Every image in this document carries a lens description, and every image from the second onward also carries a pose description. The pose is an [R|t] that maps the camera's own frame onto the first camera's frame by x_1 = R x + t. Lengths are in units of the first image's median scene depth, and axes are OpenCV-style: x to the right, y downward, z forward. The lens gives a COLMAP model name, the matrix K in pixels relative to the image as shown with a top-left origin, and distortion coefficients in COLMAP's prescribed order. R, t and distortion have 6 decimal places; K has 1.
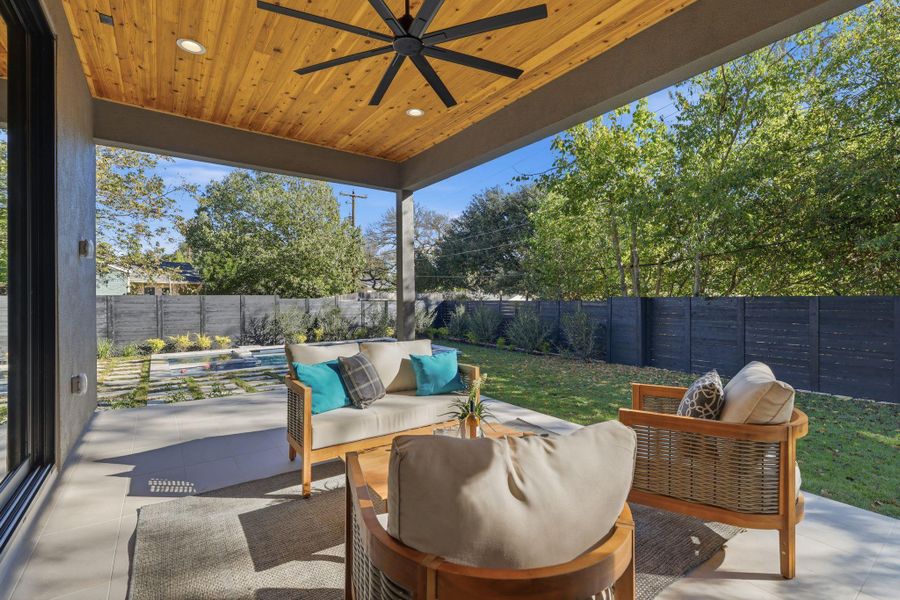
lens RADIAL K [[405.3, 0, 451.0], [0, 405.3, 298.0], [0, 0, 1]] dist [-0.004133, 0.000258]
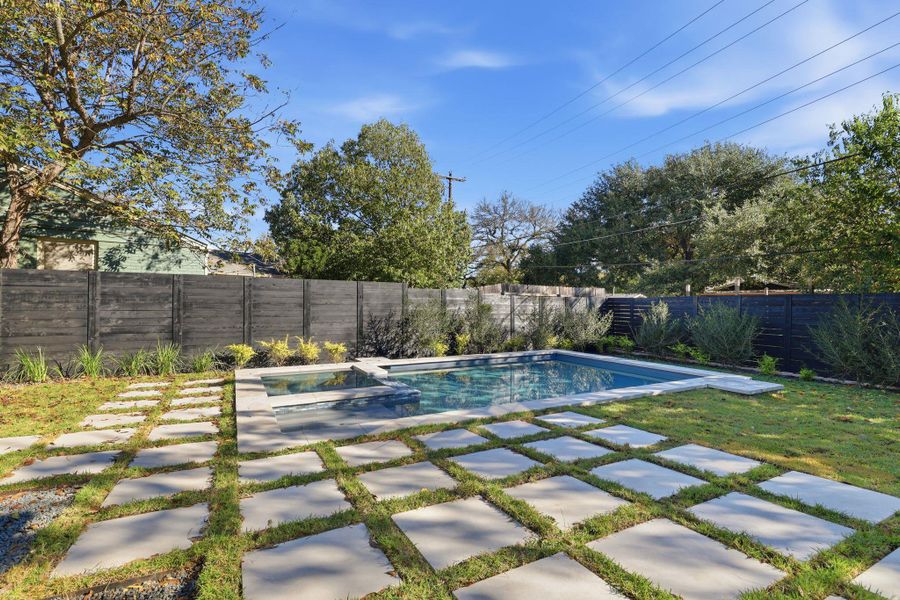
lens RADIAL K [[405.3, 0, 448.3], [0, 405.3, 300.6], [0, 0, 1]] dist [-0.004133, 0.000258]
pose [[0.989738, 0.012317, -0.142364, -0.278258], [-0.013702, 0.999868, -0.008754, 0.028912], [0.142237, 0.010615, 0.989776, 0.362991]]
